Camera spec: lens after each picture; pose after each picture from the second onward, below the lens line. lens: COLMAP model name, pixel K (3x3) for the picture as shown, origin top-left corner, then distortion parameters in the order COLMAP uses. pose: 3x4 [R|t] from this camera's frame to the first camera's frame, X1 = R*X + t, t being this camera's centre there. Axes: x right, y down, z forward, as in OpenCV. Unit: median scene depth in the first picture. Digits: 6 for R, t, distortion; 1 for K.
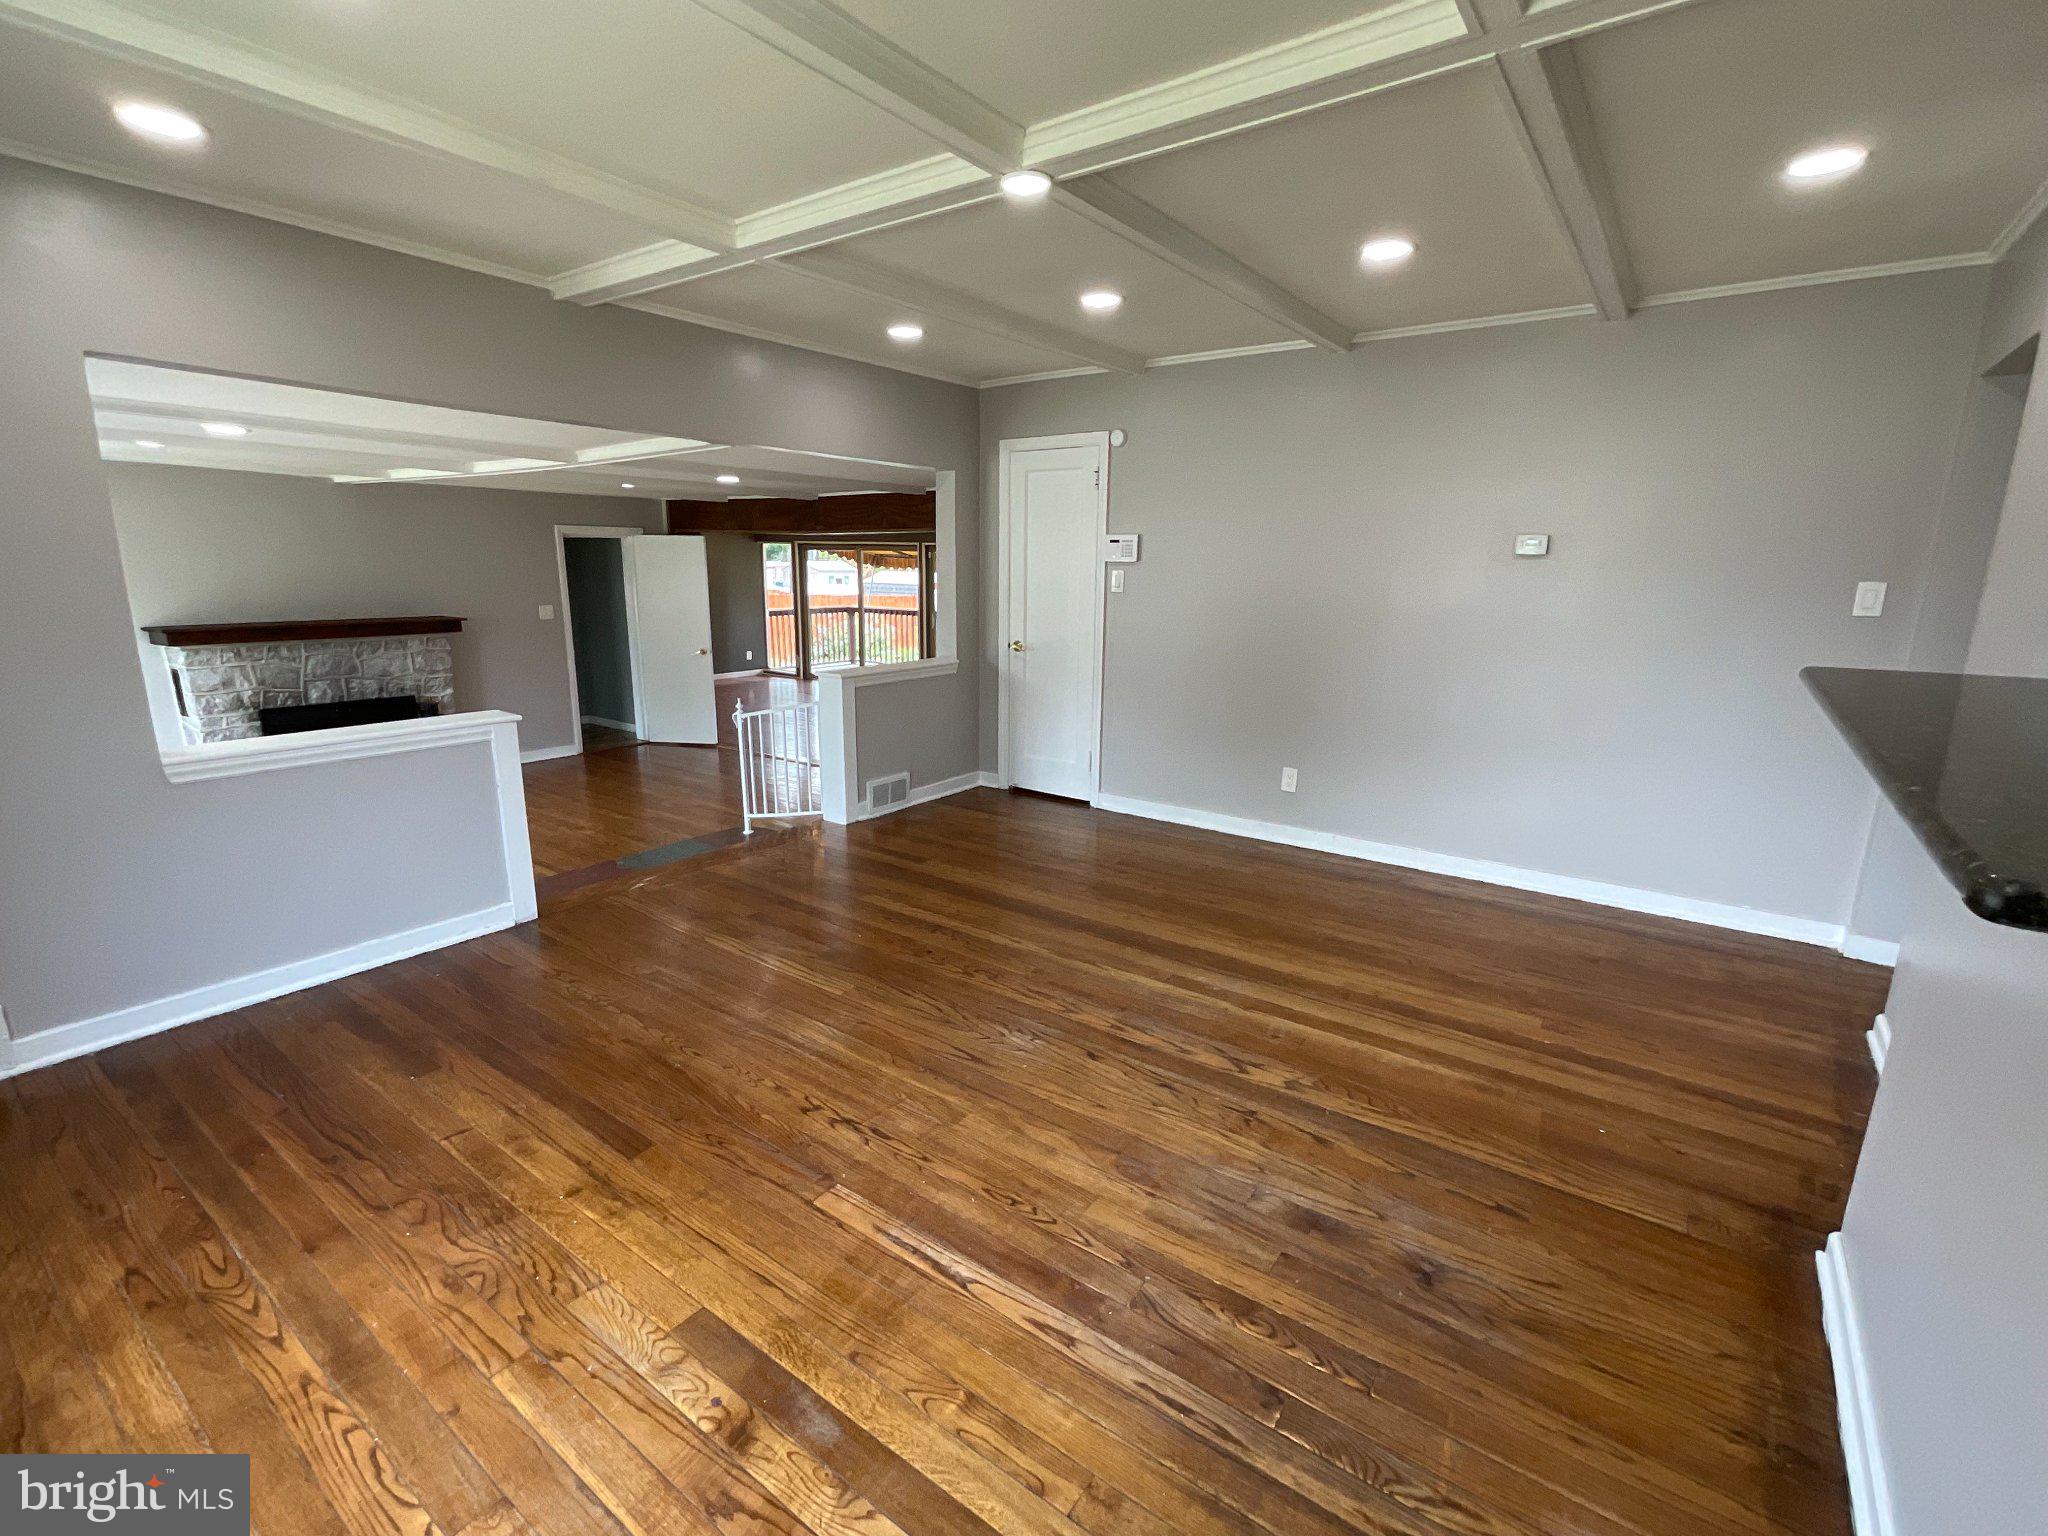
lens RADIAL K [[936.5, 0, 1026.6], [0, 936.5, 768.4], [0, 0, 1]] dist [-0.006654, 0.005421]
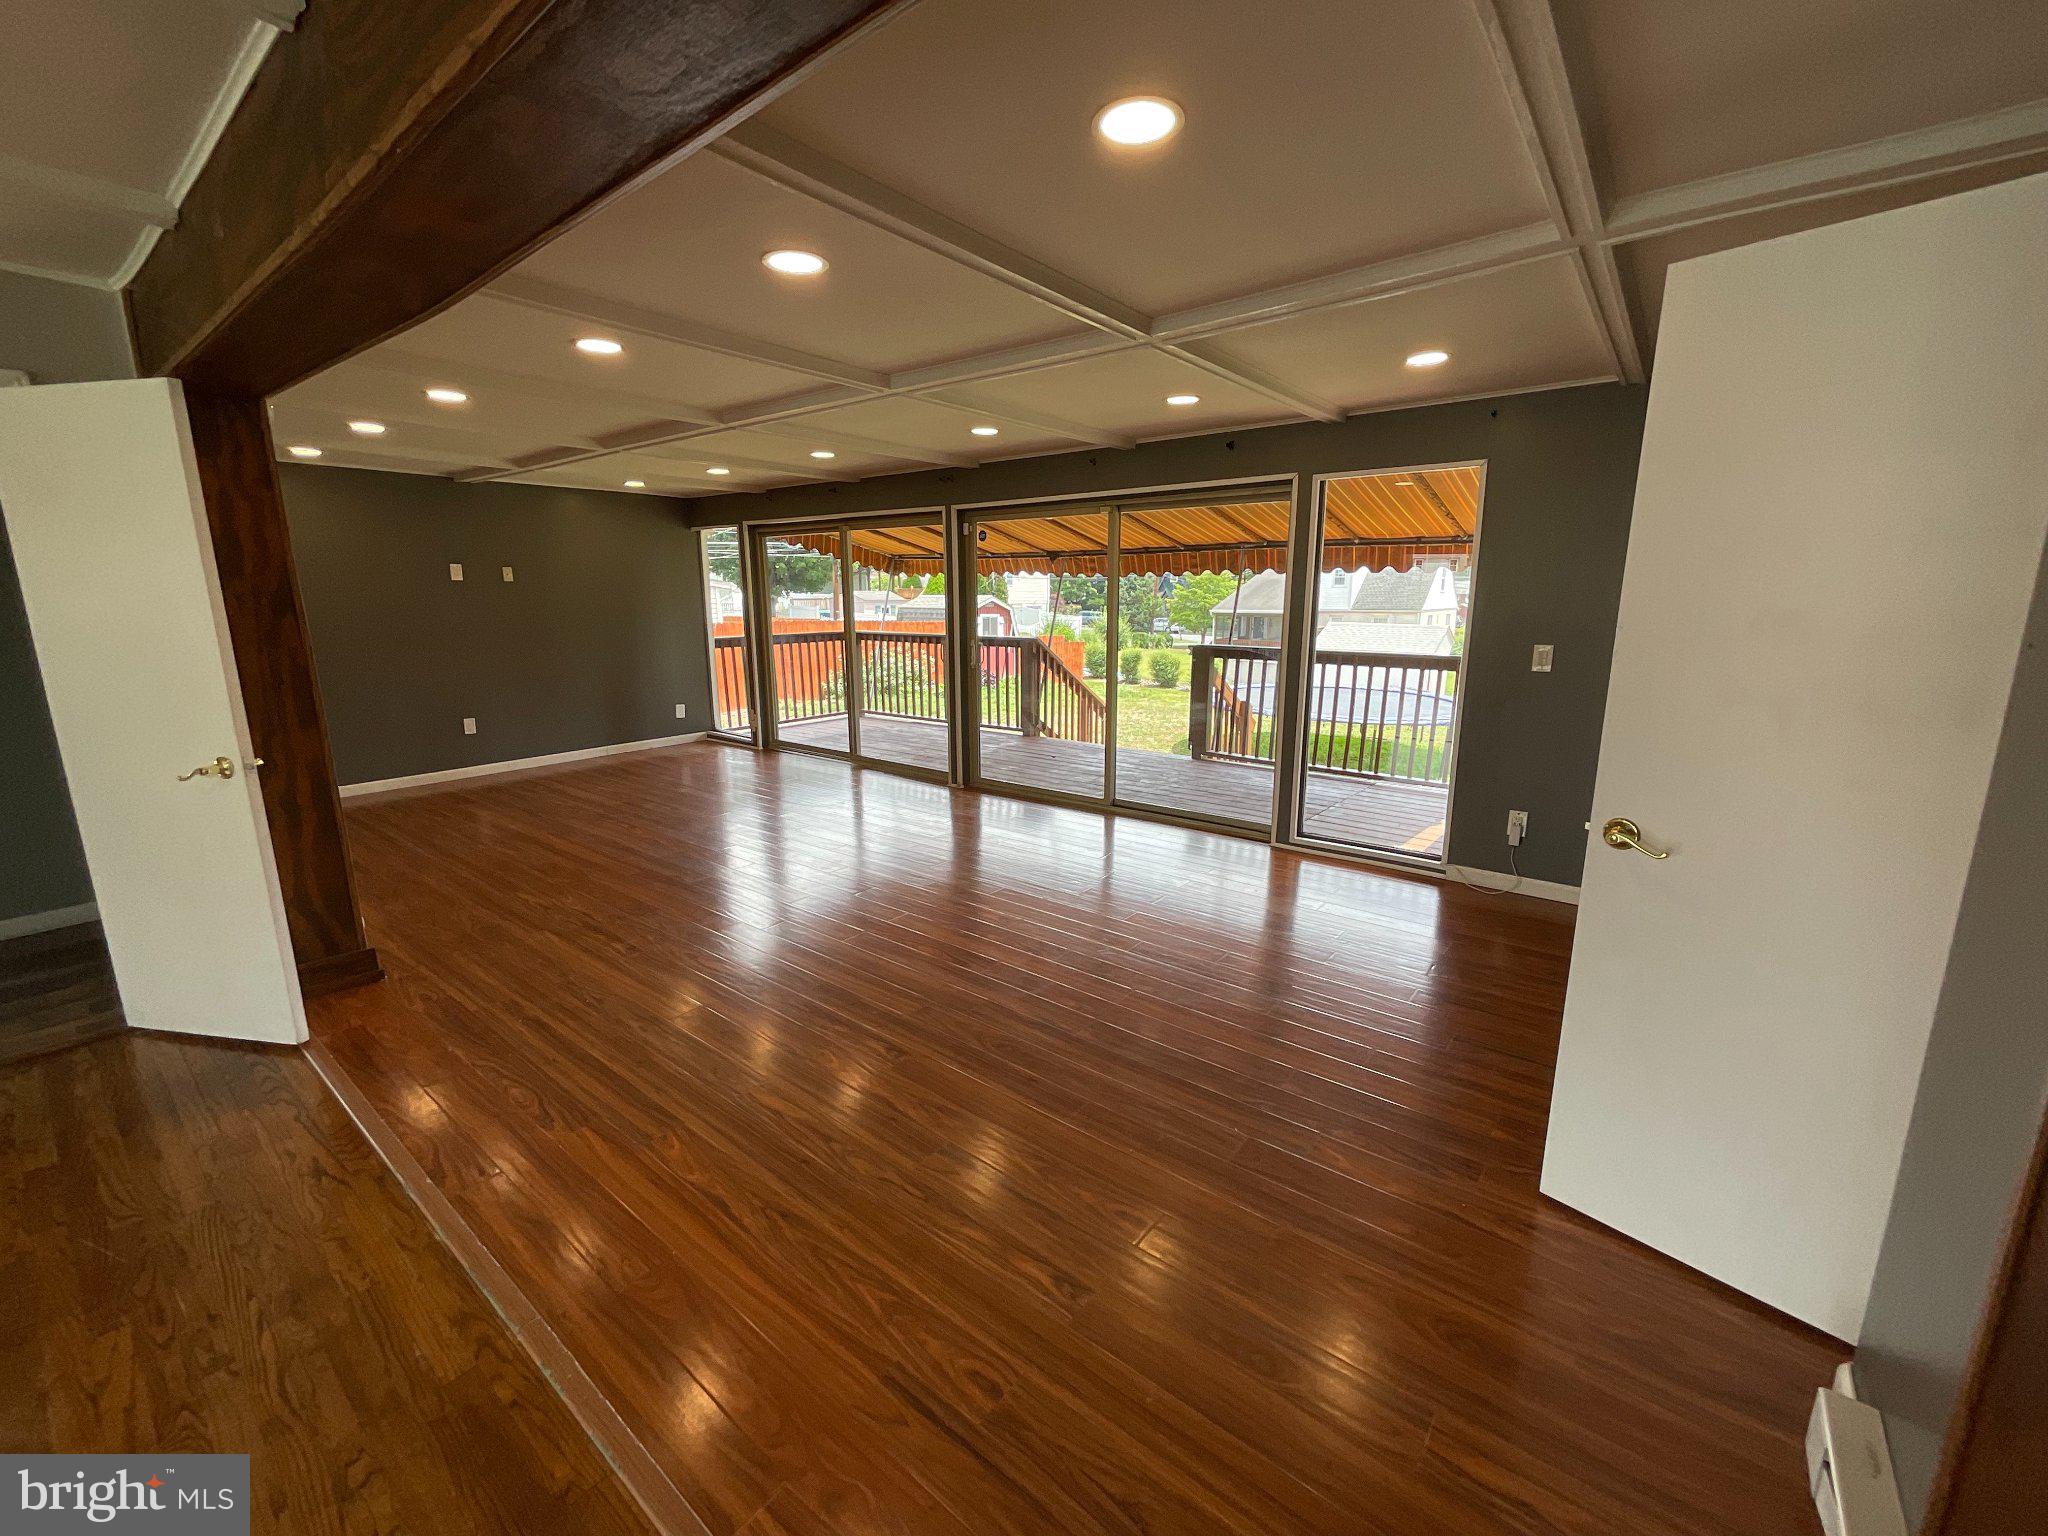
lens RADIAL K [[832.9, 0, 1025.6], [0, 832.9, 773.5], [0, 0, 1]] dist [0.000937, -0.001140]
pose [[0.998744, -0.006444, -0.049694, -0.160586], [0.006056, 0.999950, -0.007956, -0.288882], [0.049743, 0.007645, 0.998733, 1.793156]]
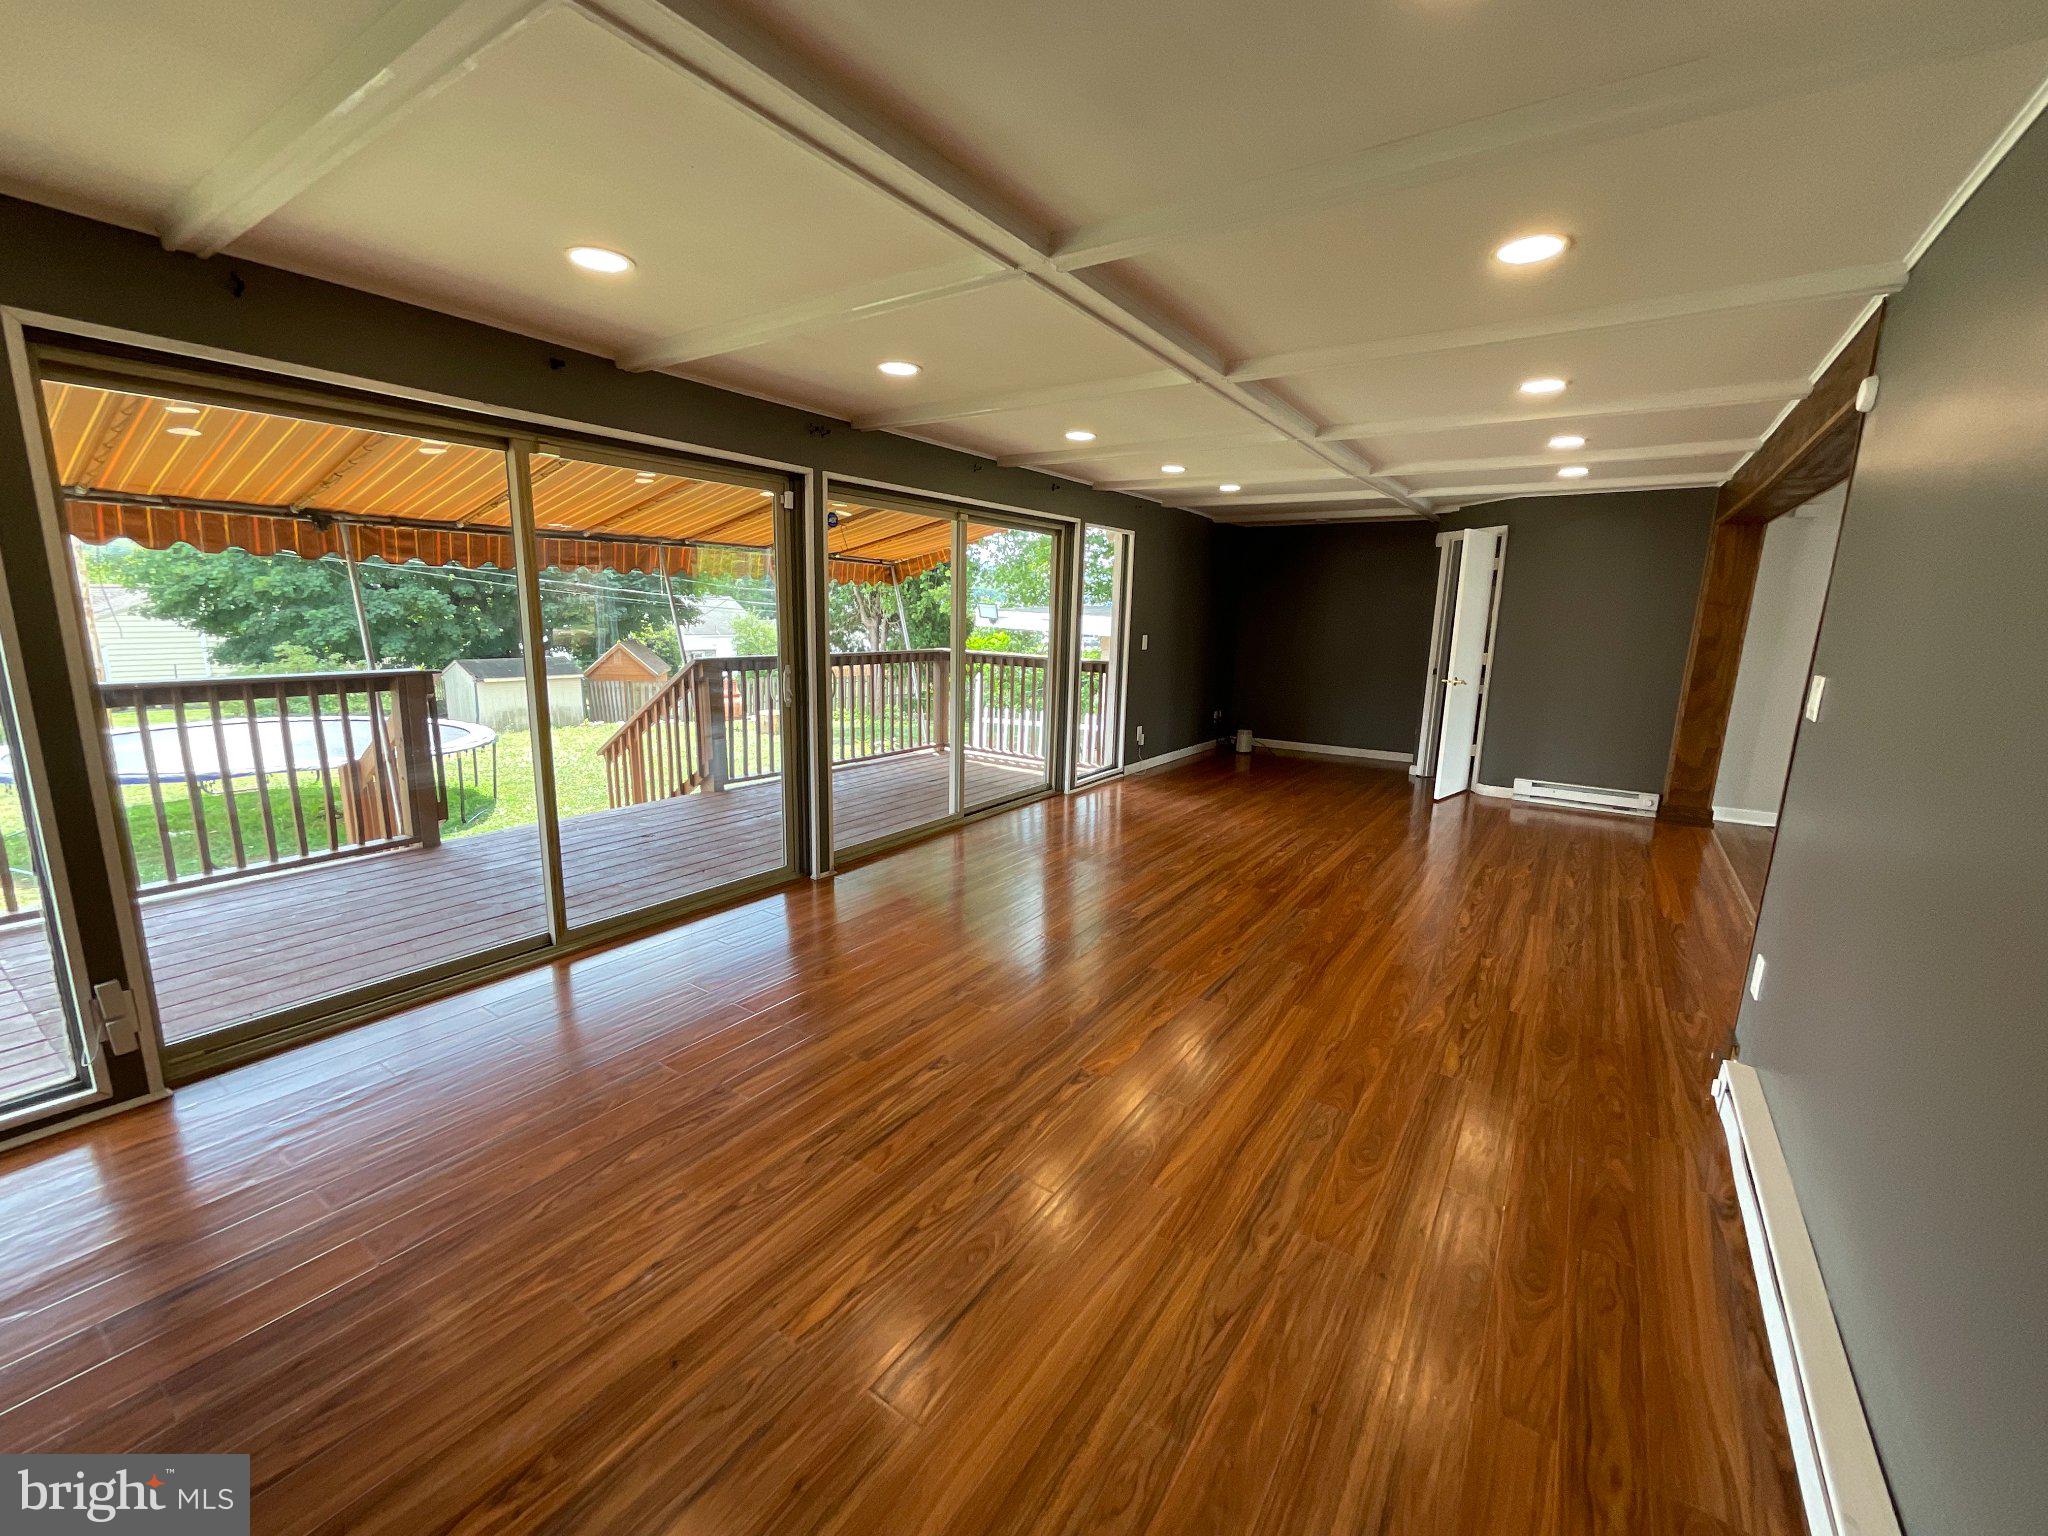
lens RADIAL K [[832.9, 0, 1027.3], [0, 832.9, 770.9], [0, 0, 1]] dist [0.000937, -0.001140]
pose [[-0.029782, -0.210047, 0.977237, -1.505318], [0.197242, 0.957212, 0.211754, -0.609232], [-0.979902, 0.199059, 0.012922, 3.144585]]
